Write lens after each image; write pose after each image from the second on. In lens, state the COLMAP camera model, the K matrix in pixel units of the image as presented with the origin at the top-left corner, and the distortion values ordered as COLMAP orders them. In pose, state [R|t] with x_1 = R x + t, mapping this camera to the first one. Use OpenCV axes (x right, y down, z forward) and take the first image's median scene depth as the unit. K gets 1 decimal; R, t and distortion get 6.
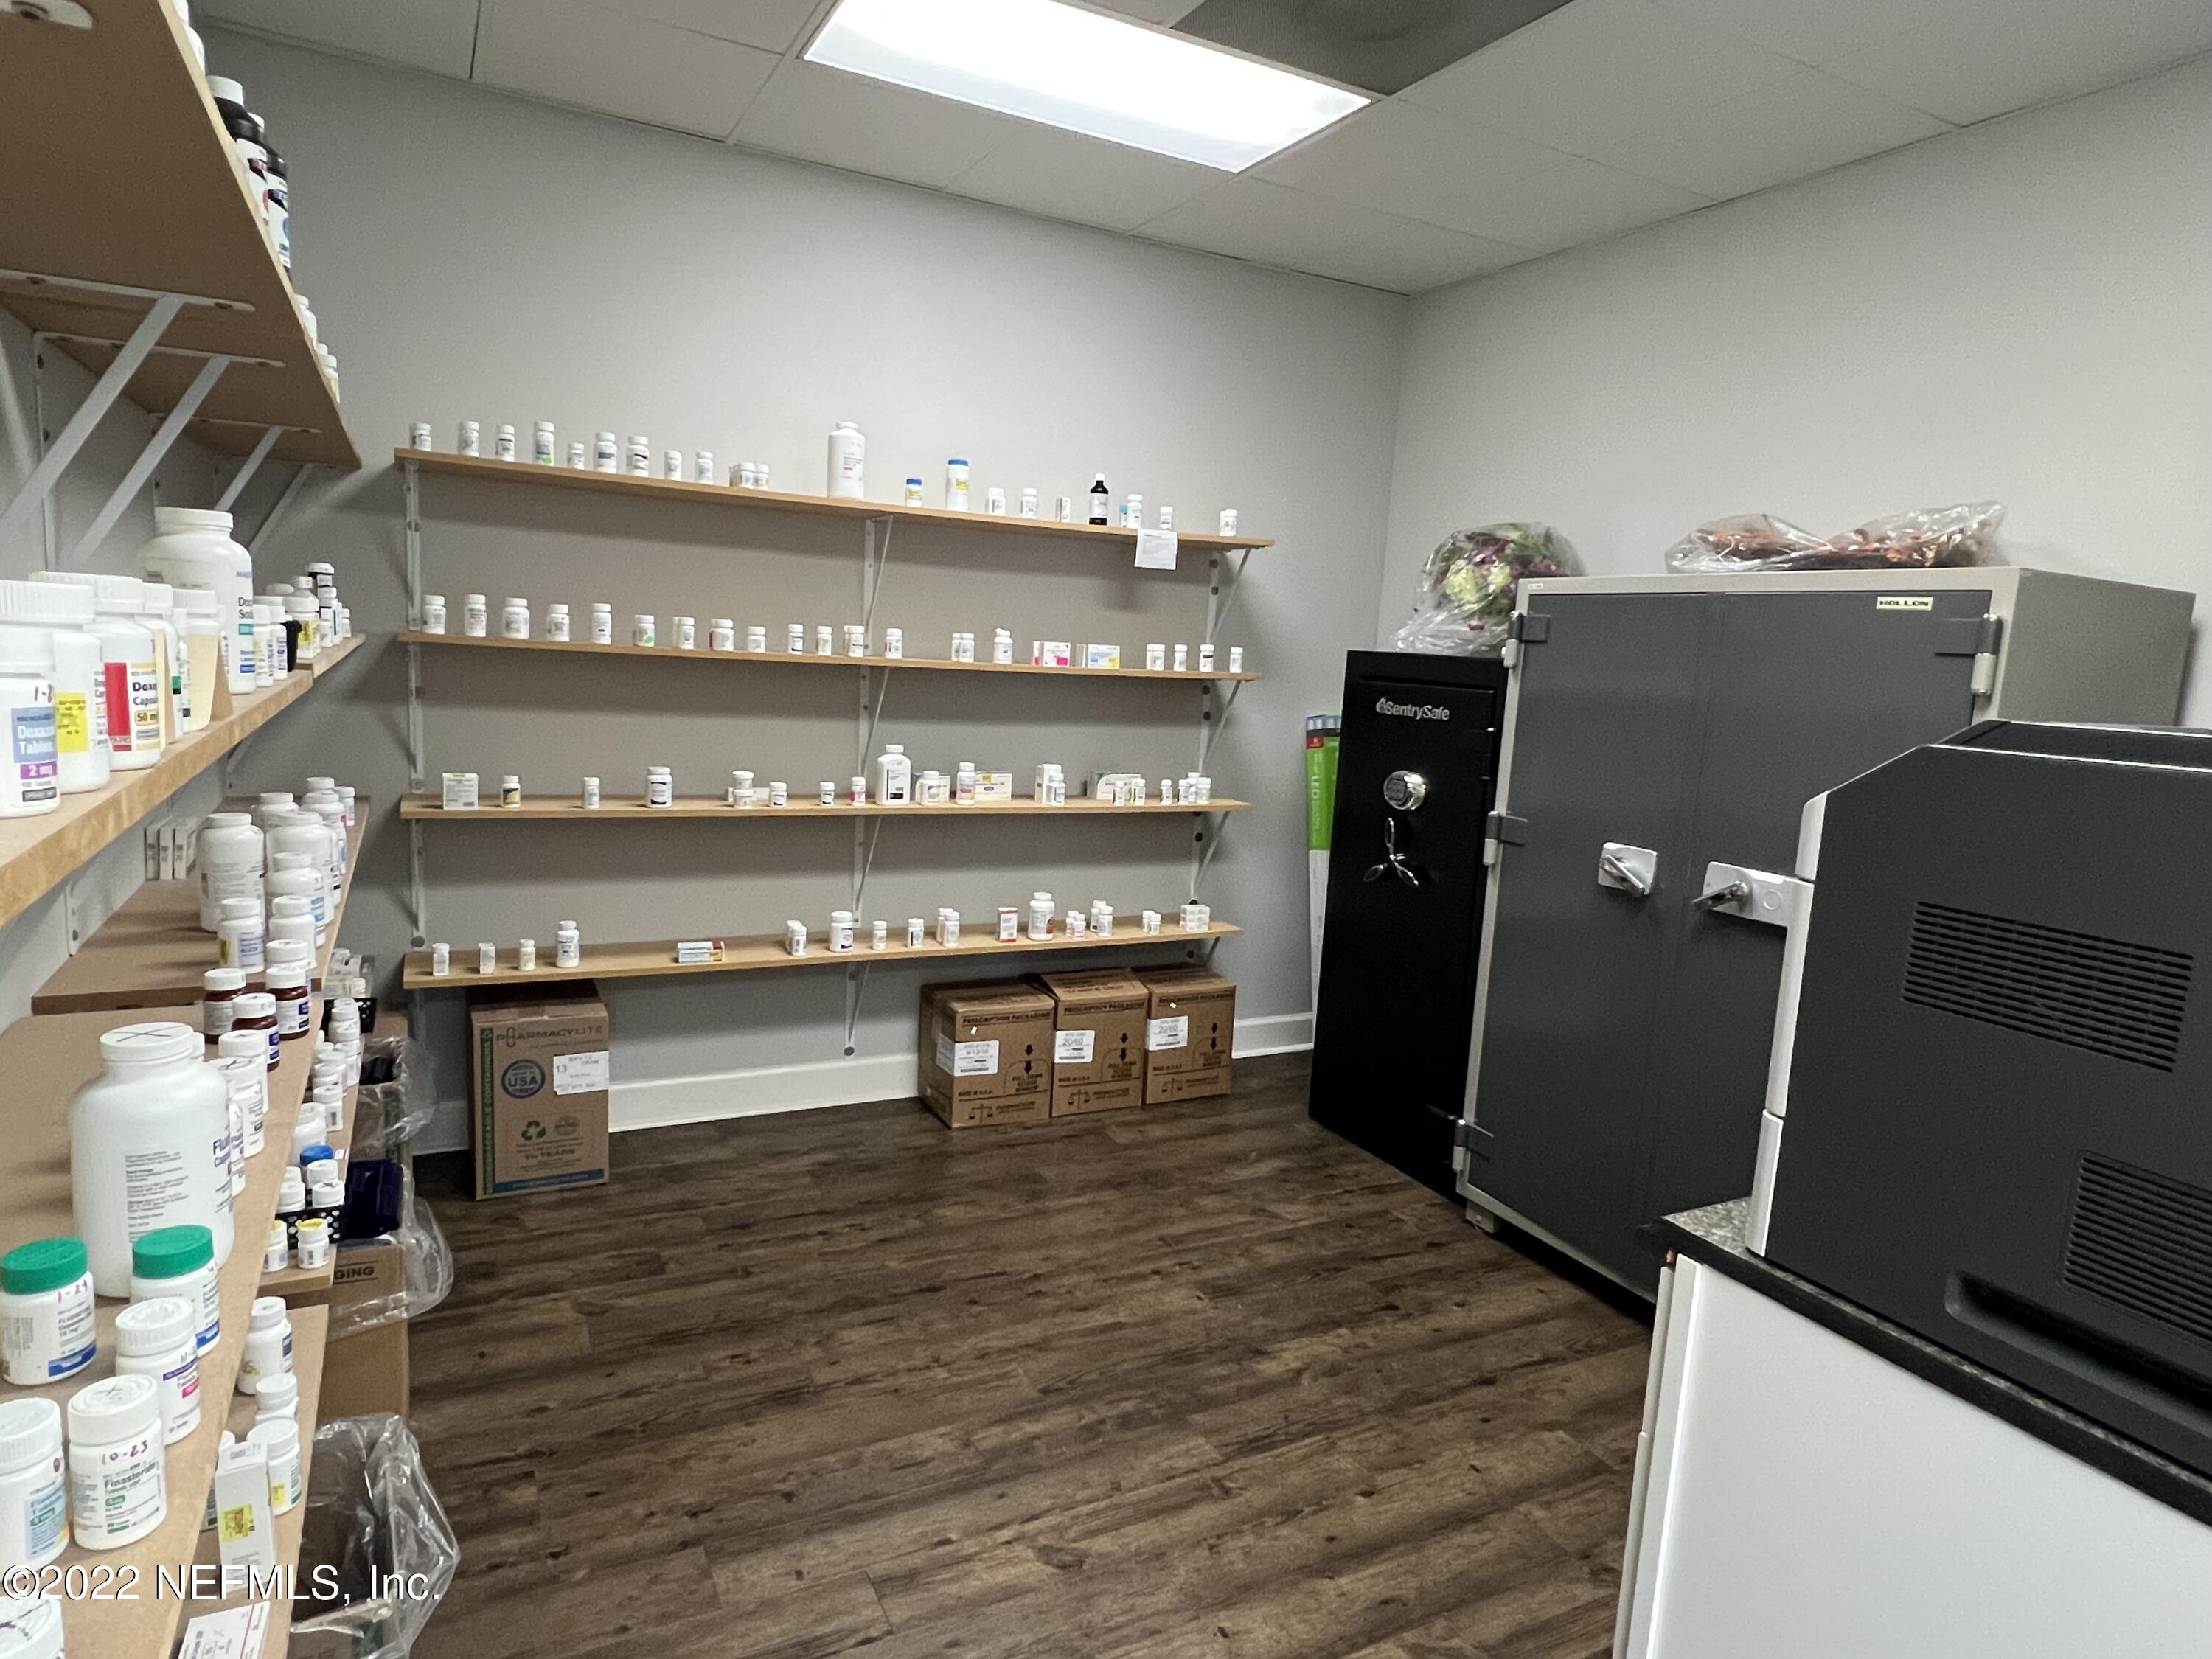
lens RADIAL K [[1280.1, 0, 1101.2], [0, 1280.1, 833.0], [0, 0, 1]] dist [0.005114, -0.005285]
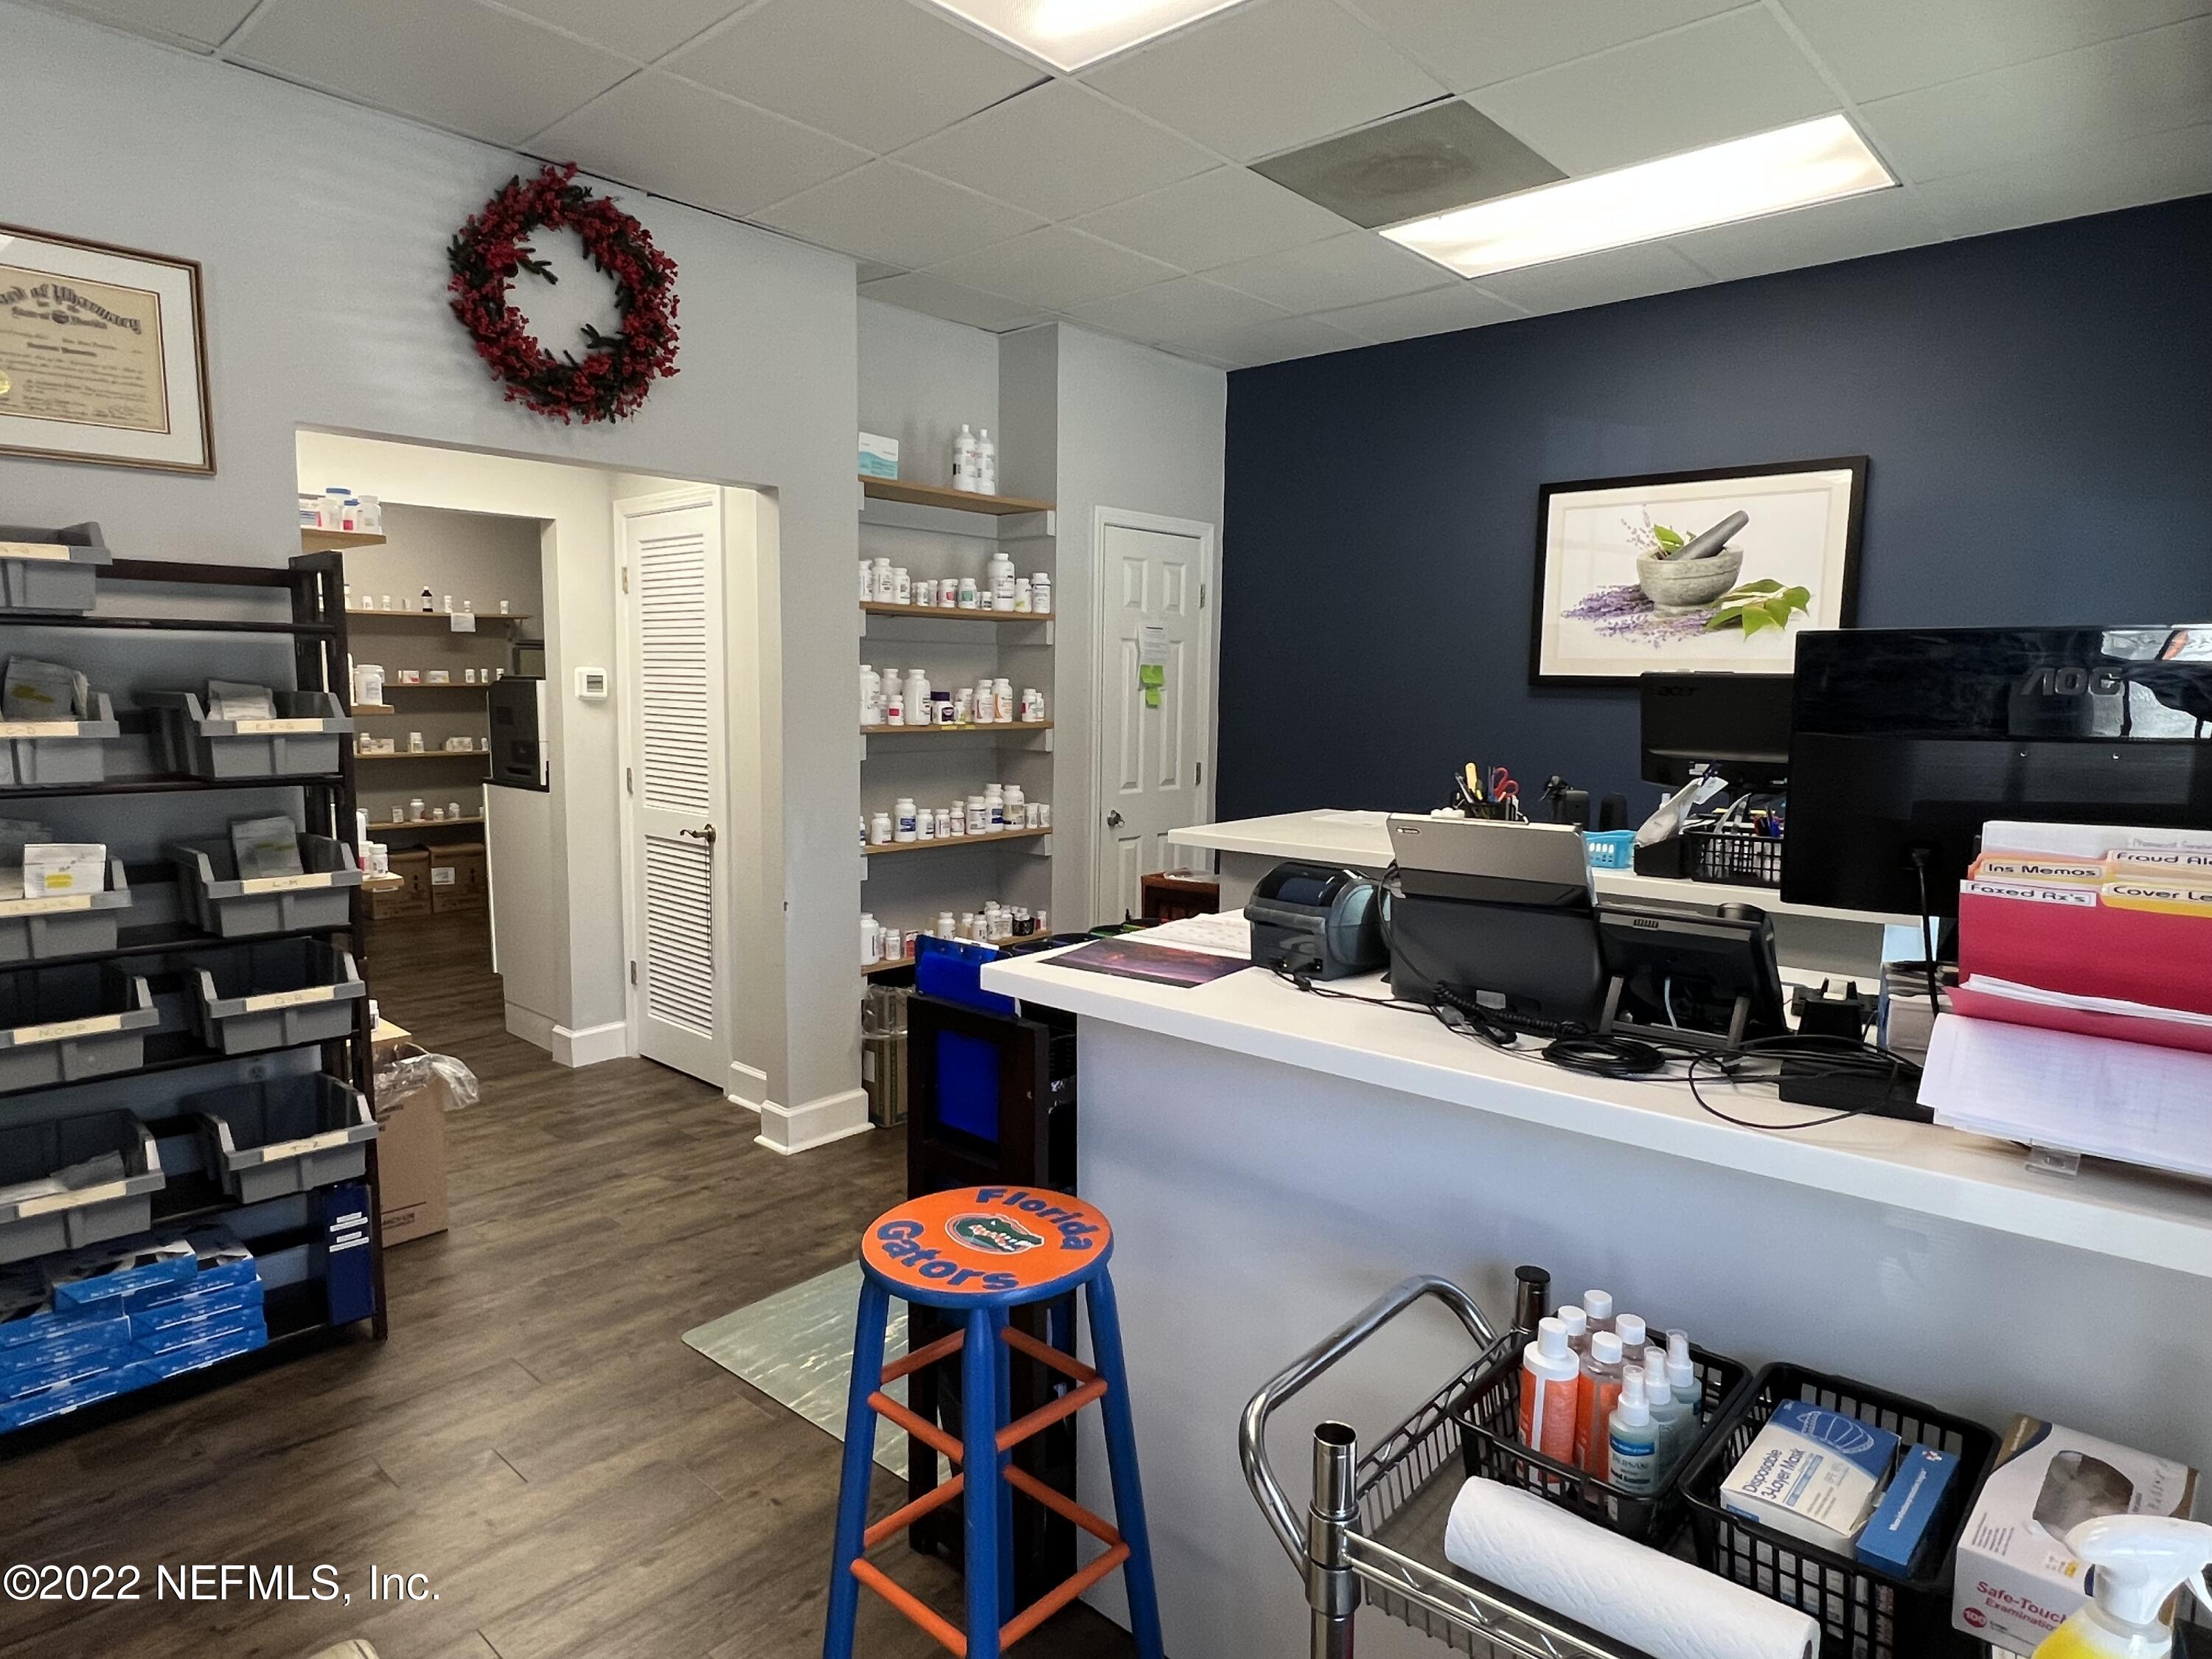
lens RADIAL K [[1280.1, 0, 1110.2], [0, 1280.1, 829.7], [0, 0, 1]] dist [0.005114, -0.005285]
pose [[0.943293, -0.084427, 0.321045, 0.321863], [0.087549, 0.996149, 0.004728, 0.178200], [-0.320208, 0.023647, 0.947052, -1.196813]]
